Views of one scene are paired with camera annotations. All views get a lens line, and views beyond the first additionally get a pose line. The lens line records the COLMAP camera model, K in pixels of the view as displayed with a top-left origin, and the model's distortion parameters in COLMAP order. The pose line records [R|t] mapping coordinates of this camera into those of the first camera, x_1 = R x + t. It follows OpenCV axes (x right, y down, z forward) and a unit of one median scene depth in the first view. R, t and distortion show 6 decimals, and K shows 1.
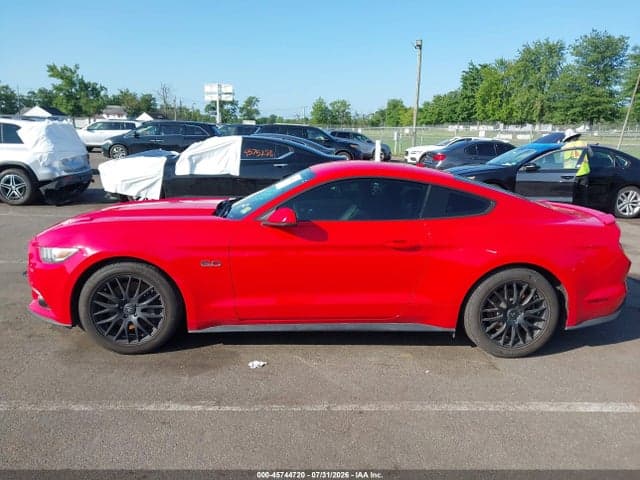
lens RADIAL K [[500.3, 0, 322.4], [0, 500.3, 237.8], [0, 0, 1]] dist [0.004868, -0.002107]
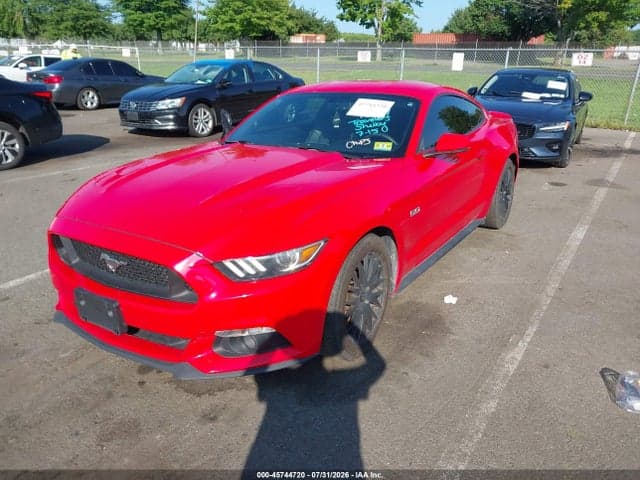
lens RADIAL K [[500.3, 0, 321.0], [0, 500.3, 231.6], [0, 0, 1]] dist [0.004868, -0.002107]
pose [[0.589975, -0.274725, 0.759247, -0.348256], [0.162871, 0.961498, 0.221347, -0.046286], [-0.790824, -0.006930, 0.612005, 0.213111]]
